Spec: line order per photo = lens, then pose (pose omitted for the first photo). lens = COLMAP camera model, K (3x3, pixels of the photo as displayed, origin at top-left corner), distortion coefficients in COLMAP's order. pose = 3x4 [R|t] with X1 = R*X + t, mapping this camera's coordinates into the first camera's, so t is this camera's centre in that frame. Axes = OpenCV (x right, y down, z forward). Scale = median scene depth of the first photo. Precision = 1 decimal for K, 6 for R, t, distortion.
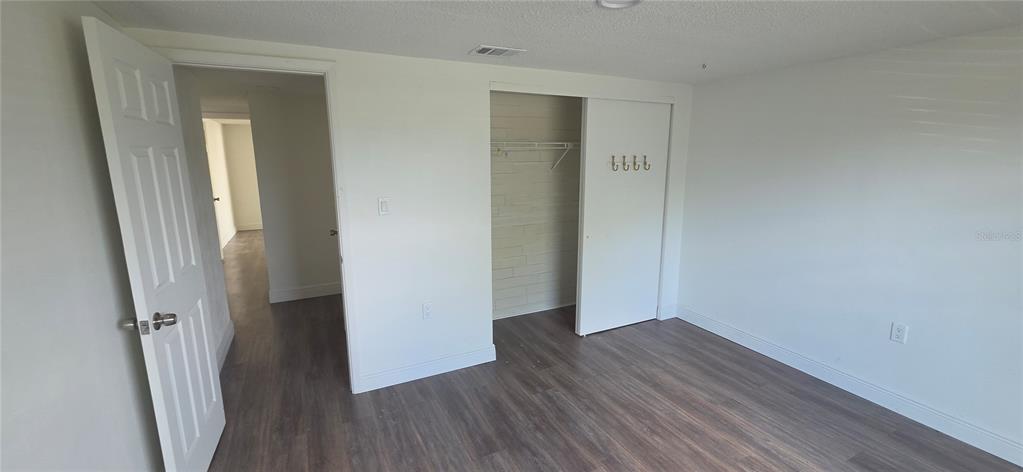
lens RADIAL K [[419.6, 0, 511.4], [0, 419.6, 236.7], [0, 0, 1]] dist [-0.002629, 0.000993]
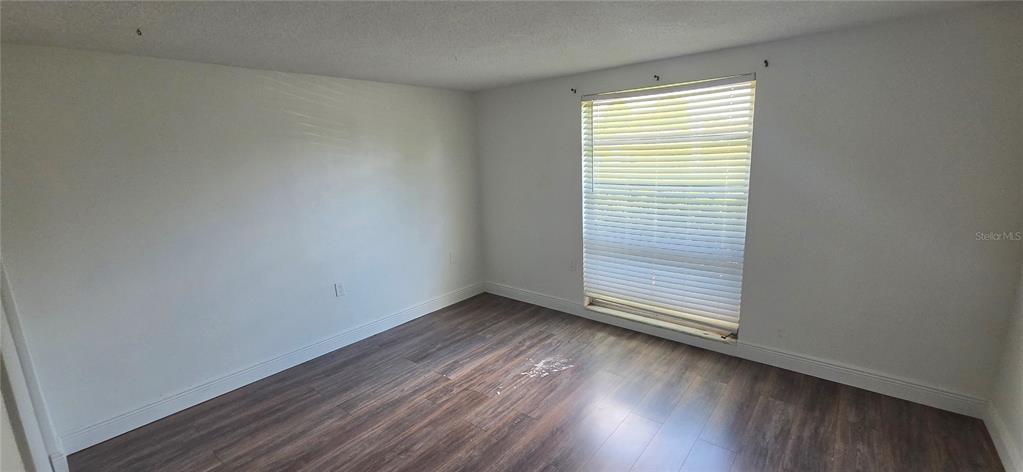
lens RADIAL K [[419.6, 0, 511.2], [0, 419.6, 236.3], [0, 0, 1]] dist [-0.002629, 0.000993]
pose [[-0.401001, -0.164244, 0.901234, -0.458085], [0.214514, 0.939608, 0.266685, -0.161830], [-0.890608, 0.300268, -0.341551, 0.846915]]
